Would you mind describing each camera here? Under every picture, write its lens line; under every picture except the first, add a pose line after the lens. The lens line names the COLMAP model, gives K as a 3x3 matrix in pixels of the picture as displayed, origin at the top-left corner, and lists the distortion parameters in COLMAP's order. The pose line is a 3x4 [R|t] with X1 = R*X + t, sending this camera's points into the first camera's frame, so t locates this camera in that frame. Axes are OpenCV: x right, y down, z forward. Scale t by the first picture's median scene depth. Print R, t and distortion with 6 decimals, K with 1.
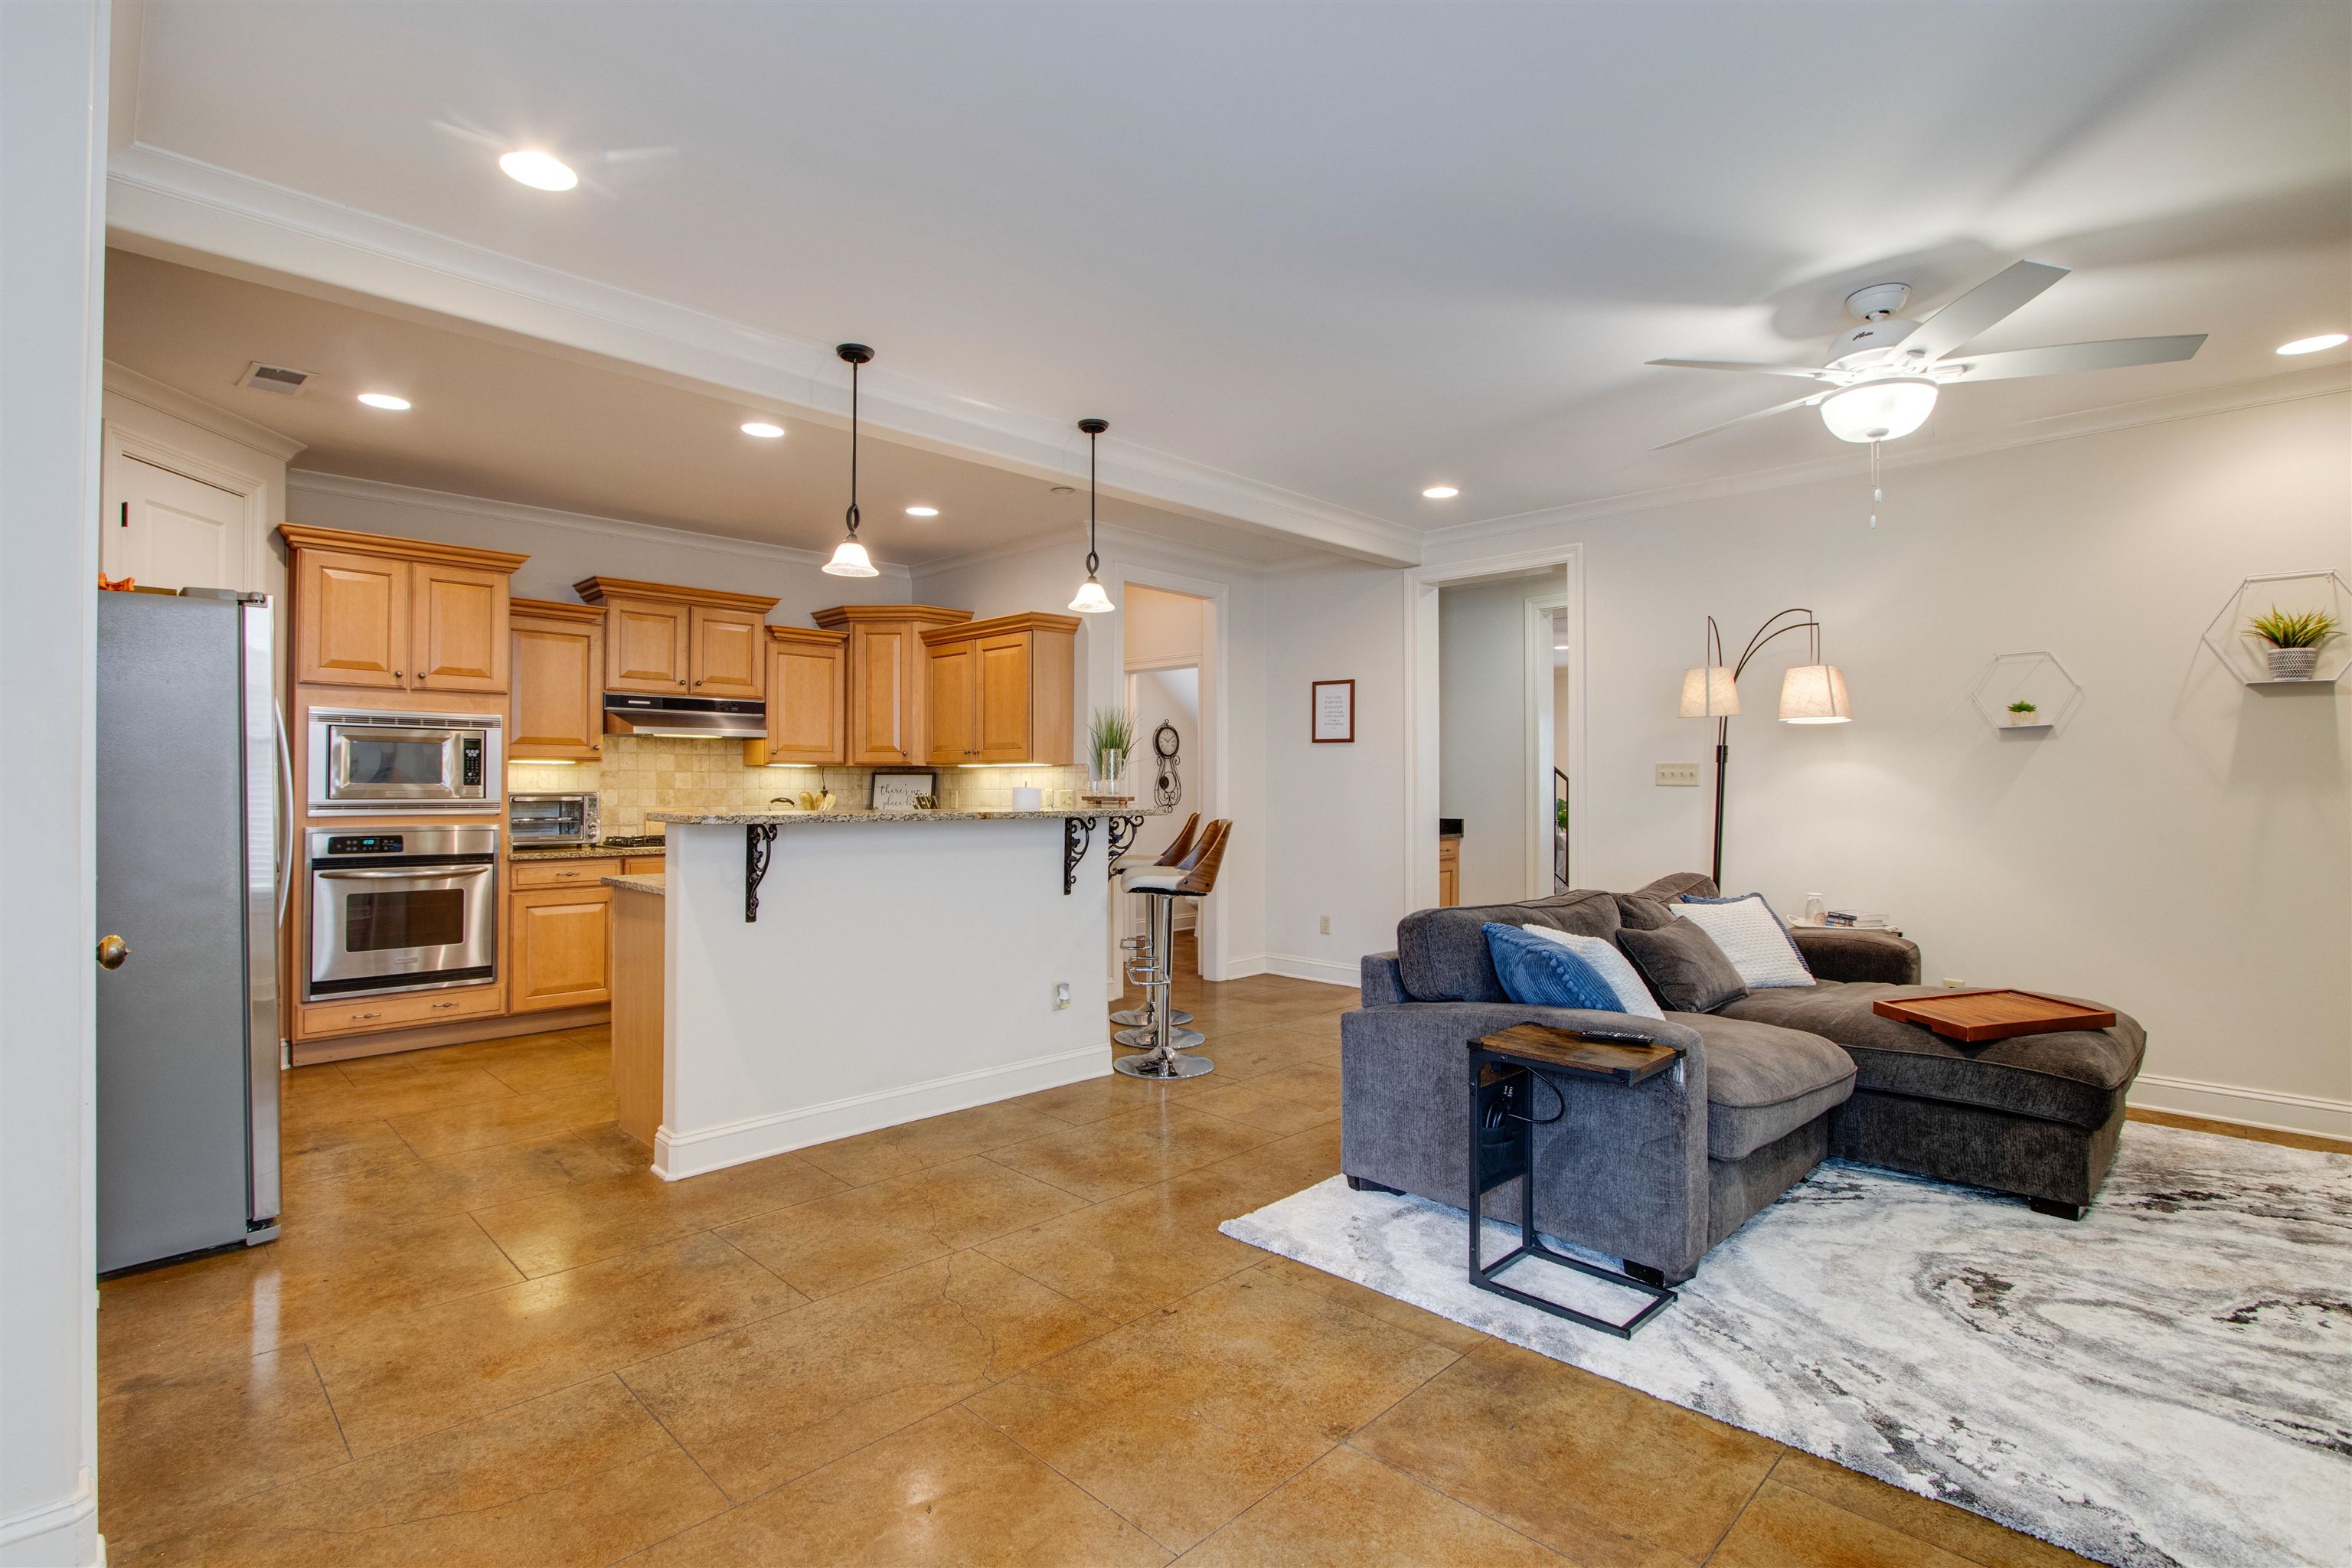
lens RADIAL K [[1101.7, 0, 1164.1], [0, 1101.7, 780.2], [0, 0, 1]] dist [-0.013507, 0.000419]
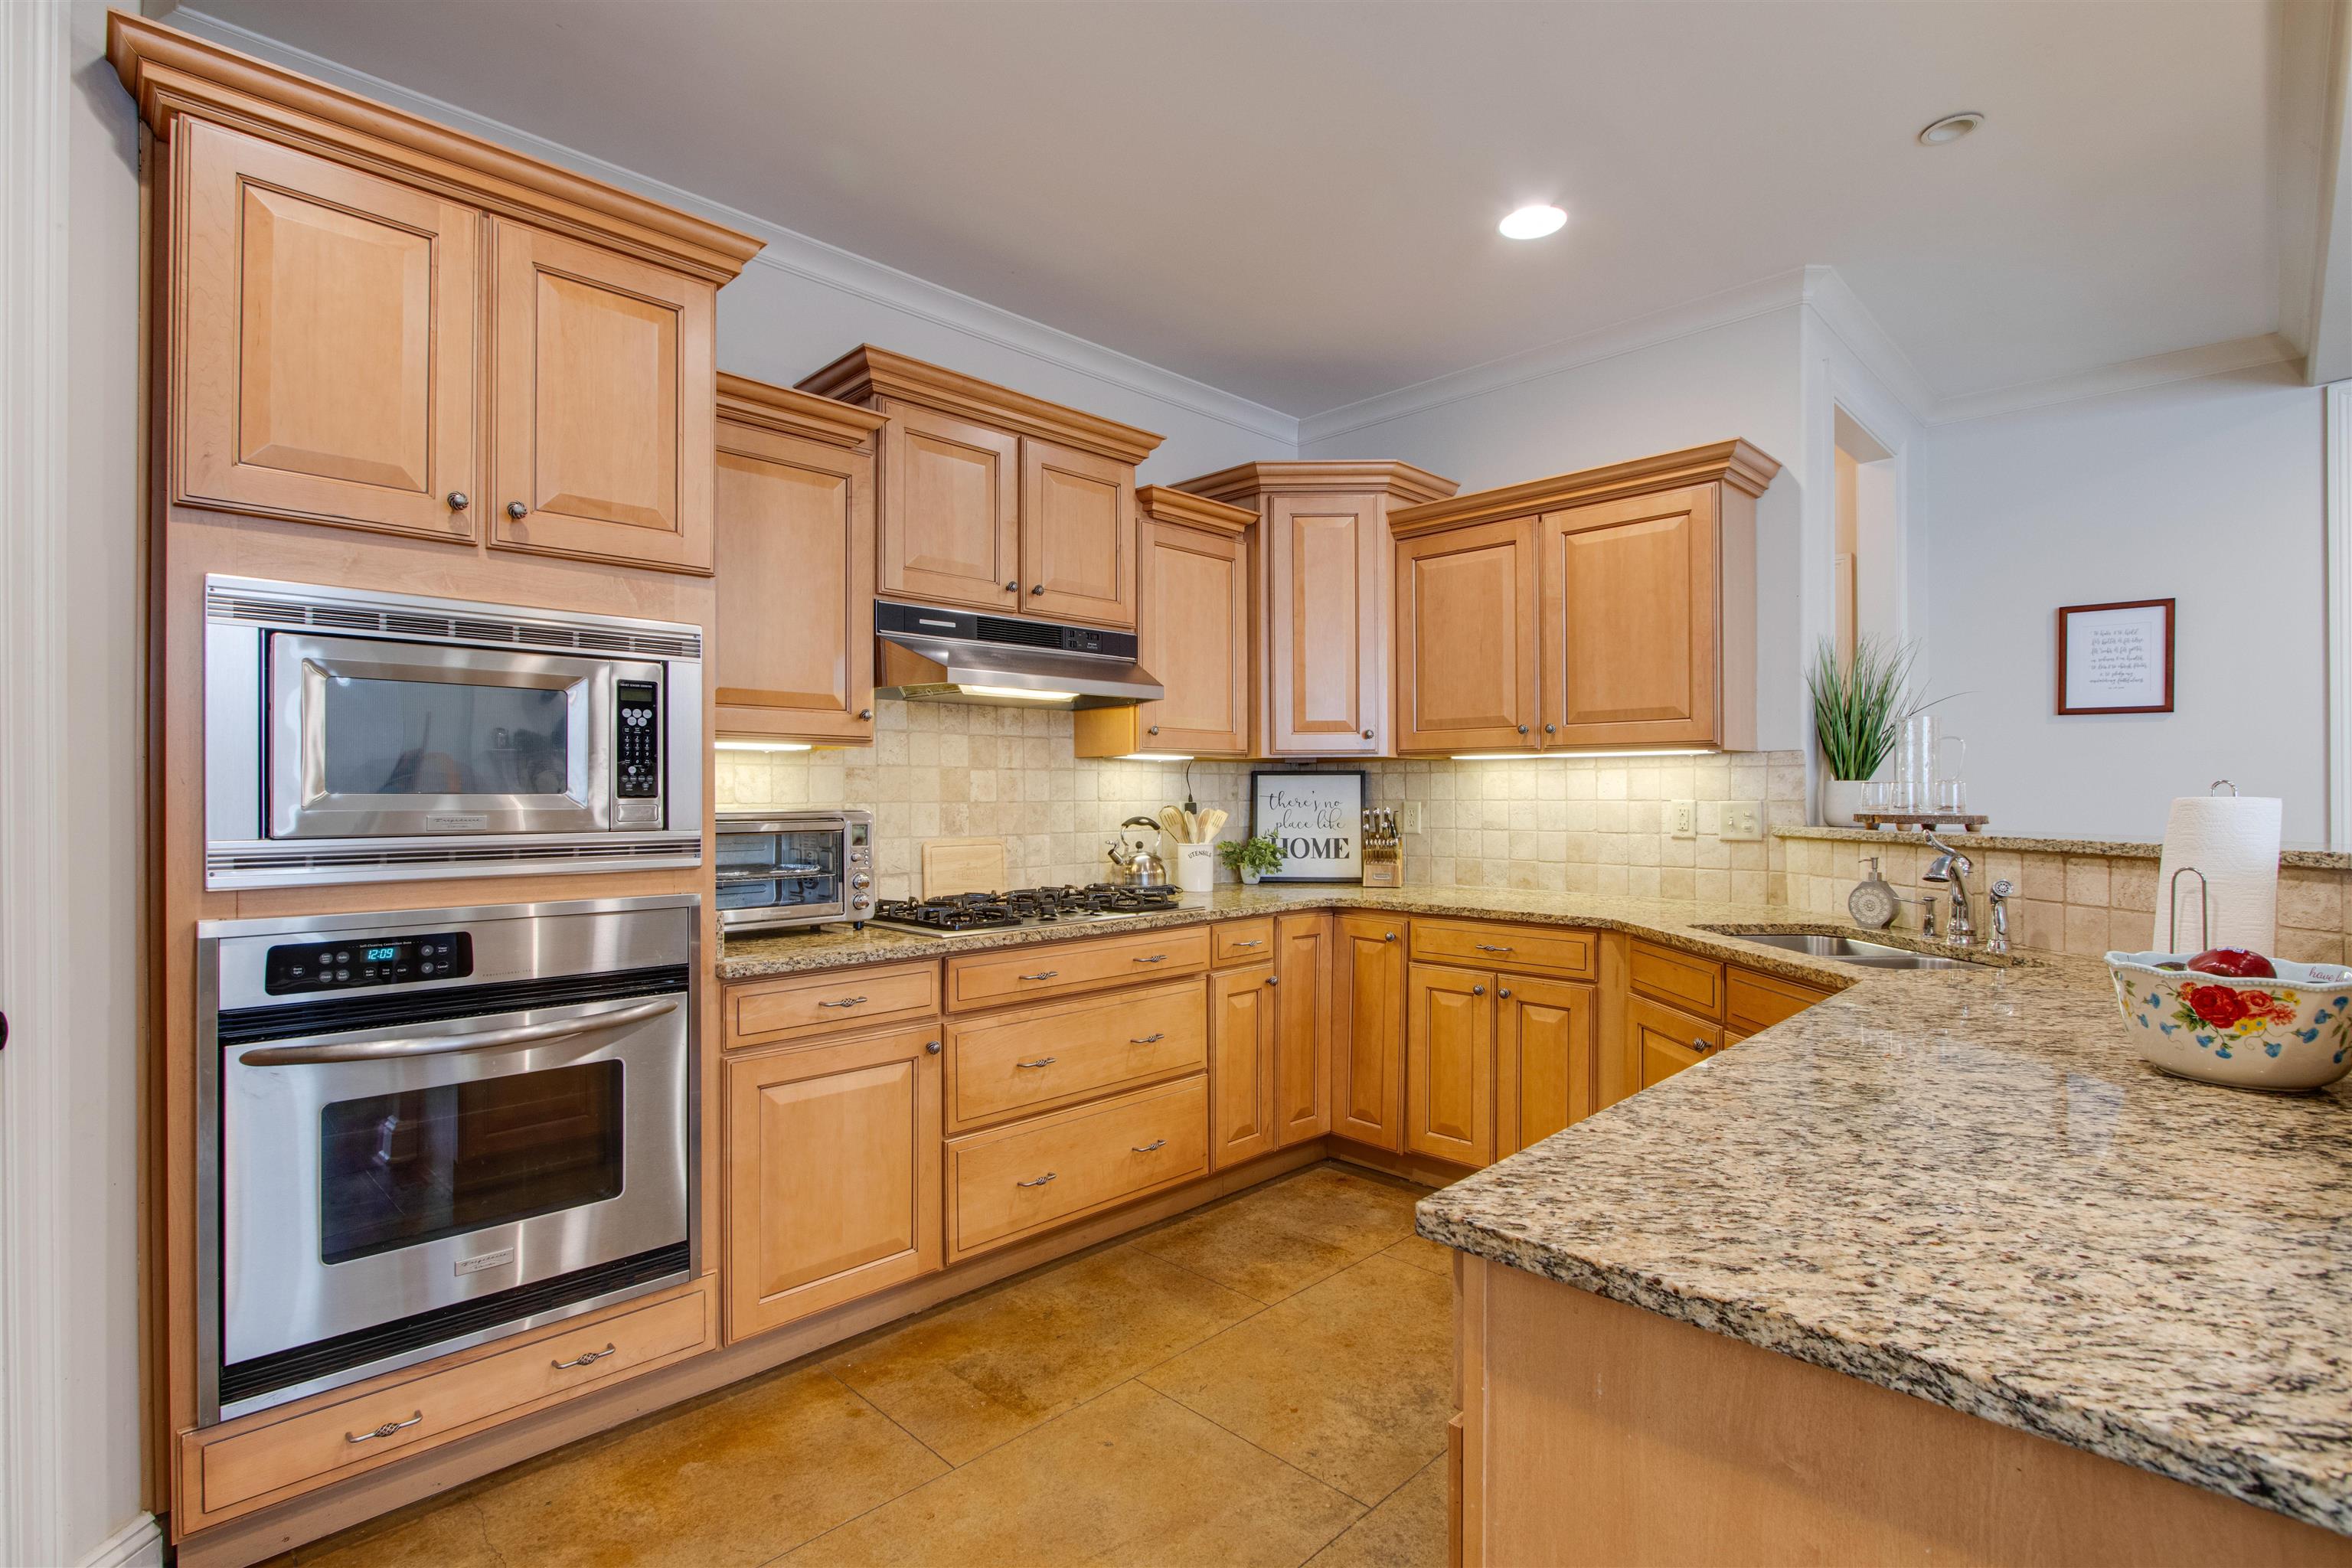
lens RADIAL K [[1101.7, 0, 1174.2], [0, 1101.7, 795.1], [0, 0, 1]] dist [-0.013507, 0.000419]
pose [[0.999957, -0.004114, 0.008301, -0.432088], [0.004051, 0.999963, 0.007527, 0.001432], [-0.008332, -0.007493, 0.999937, 0.587648]]
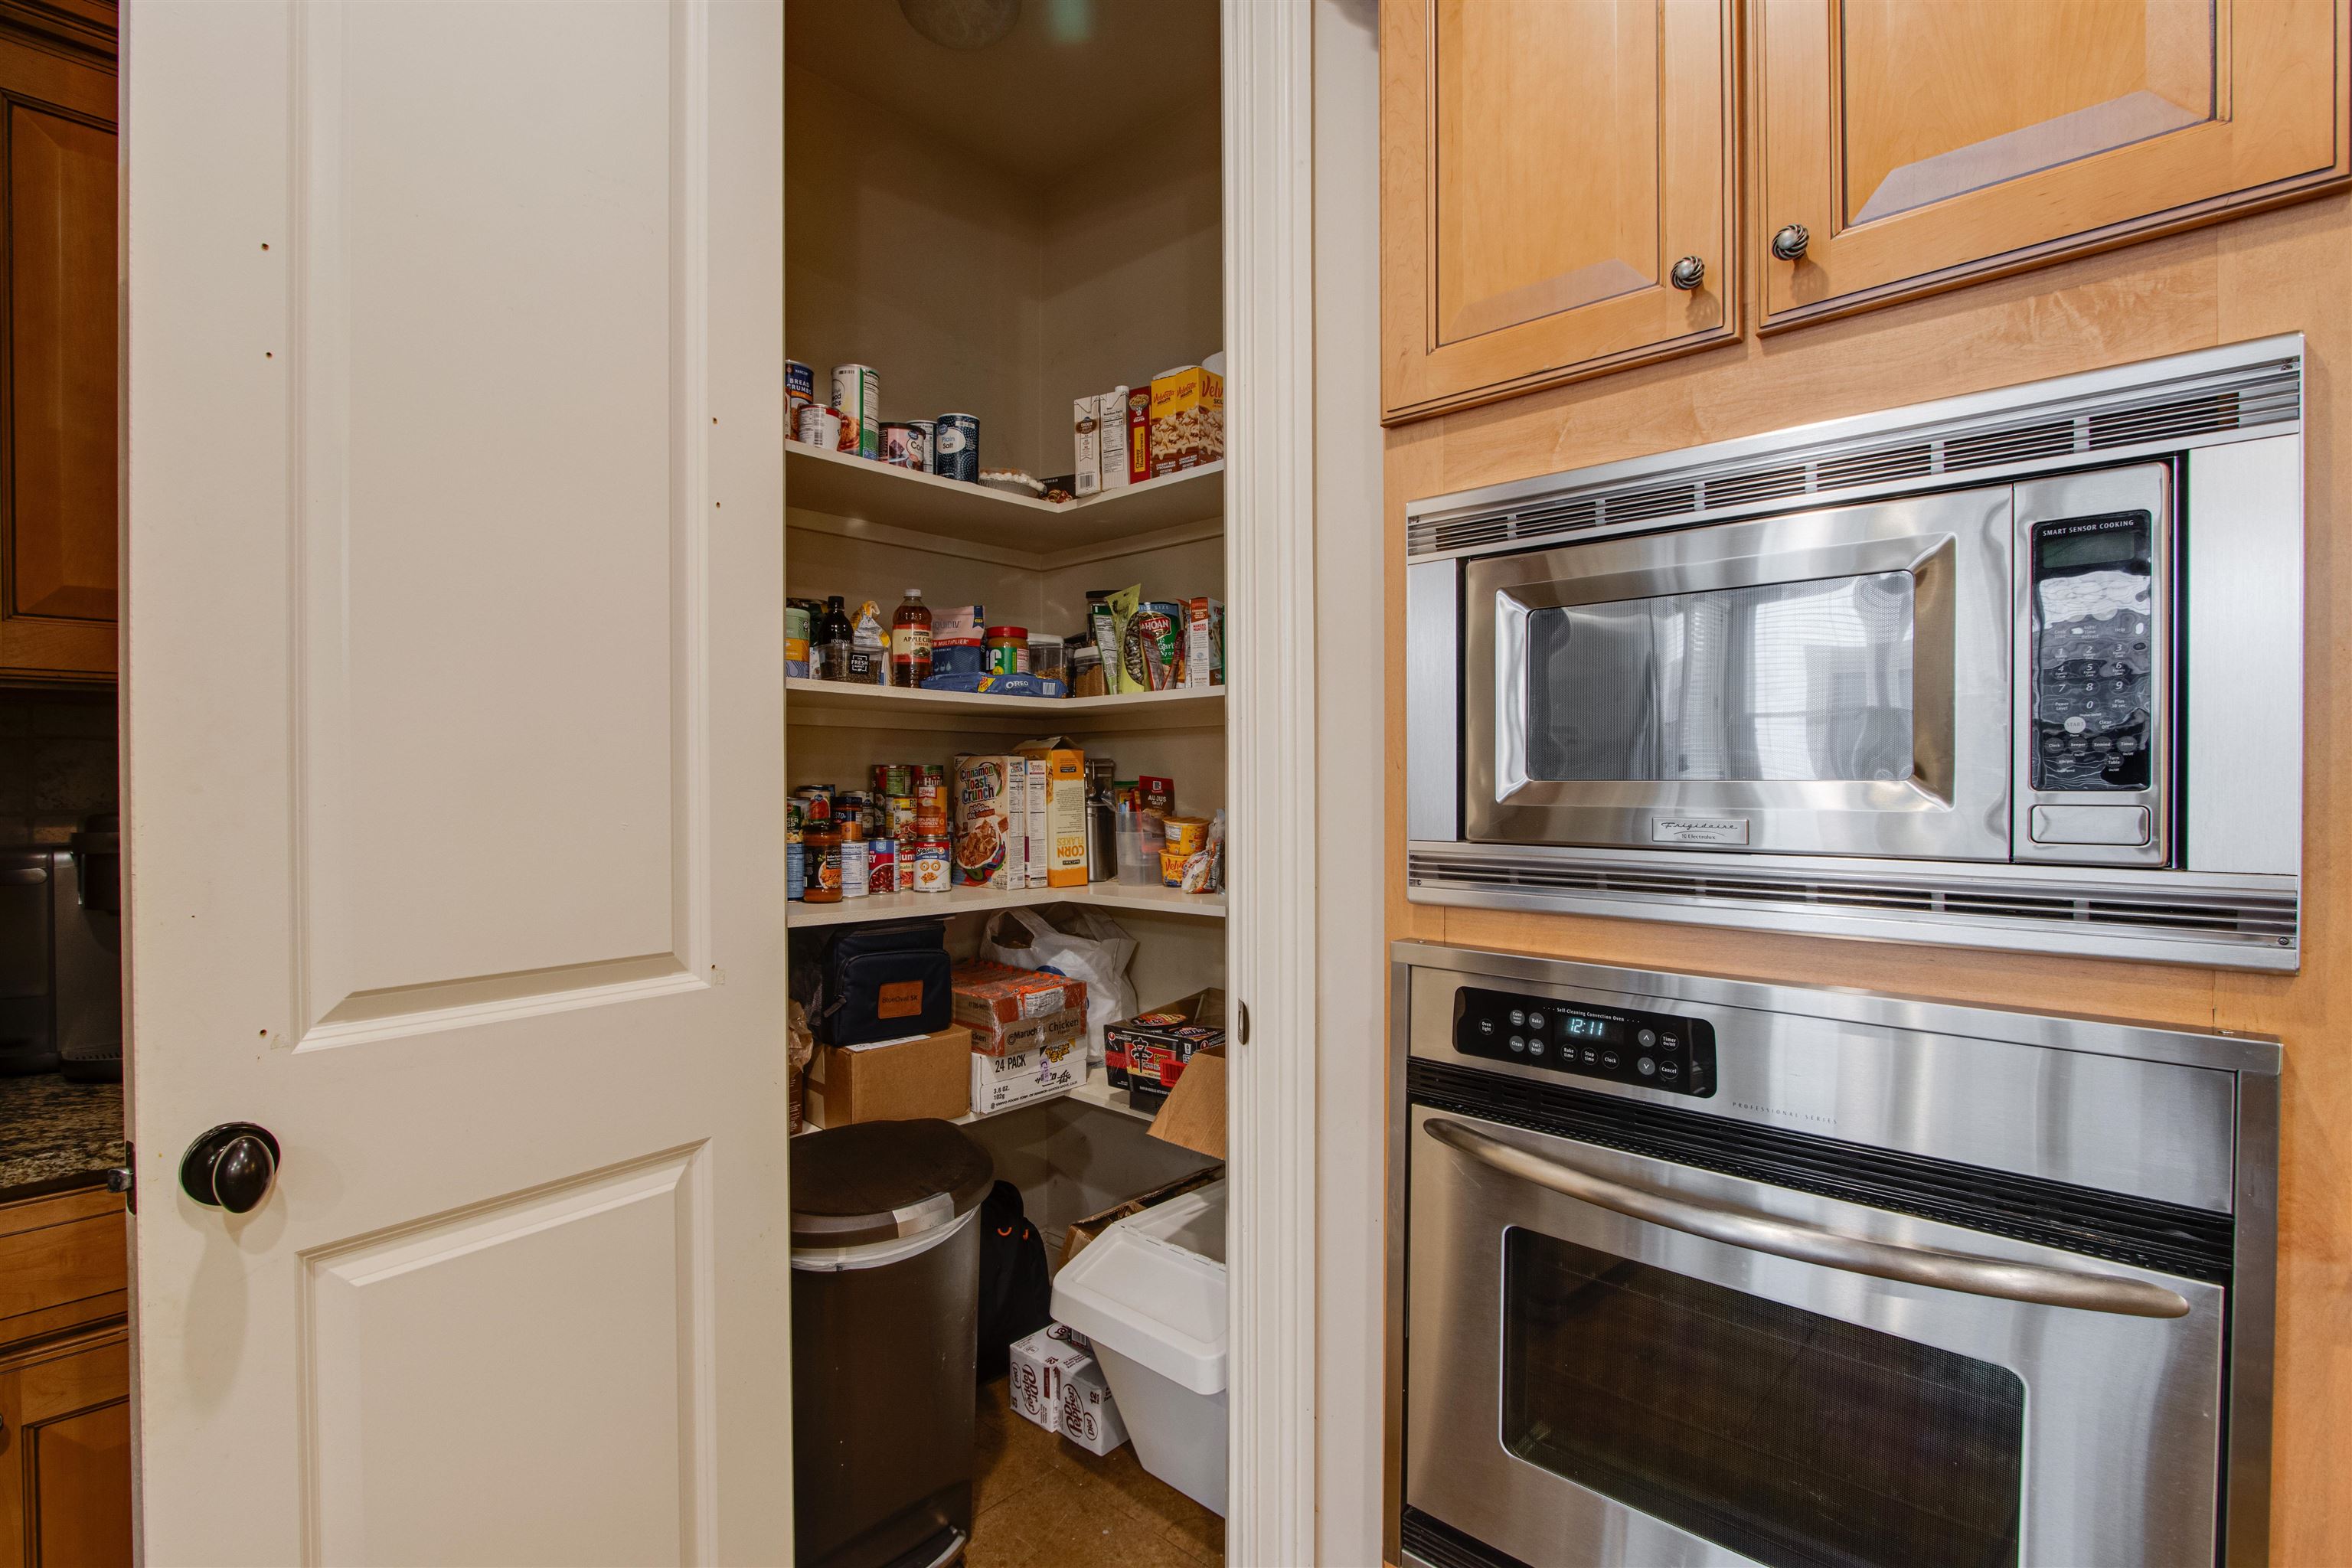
lens RADIAL K [[1101.7, 0, 1166.2], [0, 1101.7, 798.4], [0, 0, 1]] dist [-0.013507, 0.000419]
pose [[0.031435, 0.008499, -0.999470, -0.457744], [0.004649, 0.999952, 0.008649, 0.003890], [0.999495, -0.004918, 0.031394, 0.837946]]
